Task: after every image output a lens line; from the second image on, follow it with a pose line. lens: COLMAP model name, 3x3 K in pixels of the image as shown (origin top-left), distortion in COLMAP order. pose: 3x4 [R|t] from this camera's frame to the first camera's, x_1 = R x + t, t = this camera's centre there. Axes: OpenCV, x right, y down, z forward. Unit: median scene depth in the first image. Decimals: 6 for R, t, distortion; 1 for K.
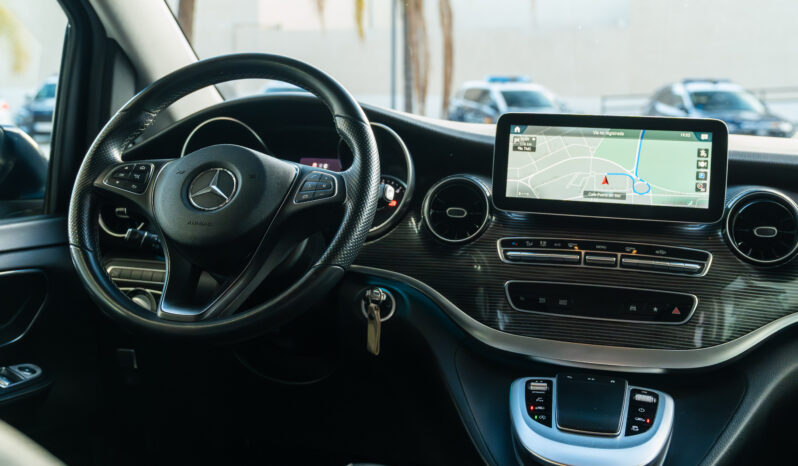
lens RADIAL K [[794.2, 0, 399.0], [0, 794.2, 233.0], [0, 0, 1]] dist [-0.008345, 0.007992]
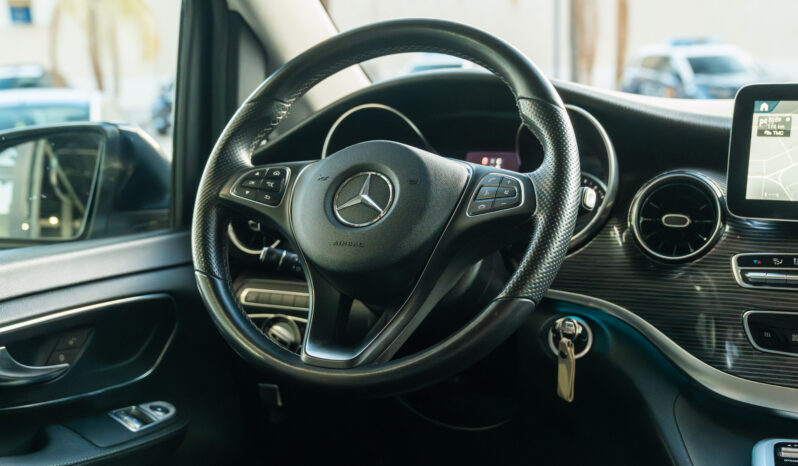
lens RADIAL K [[560.1, 0, 399.0], [0, 560.1, 233.0], [0, 0, 1]] dist [-0.001910, -0.000367]
pose [[0.991093, -0.005782, -0.133046, -0.122031], [0.020729, 0.993578, 0.111232, -0.080667], [0.131548, -0.113000, 0.984848, 0.440044]]
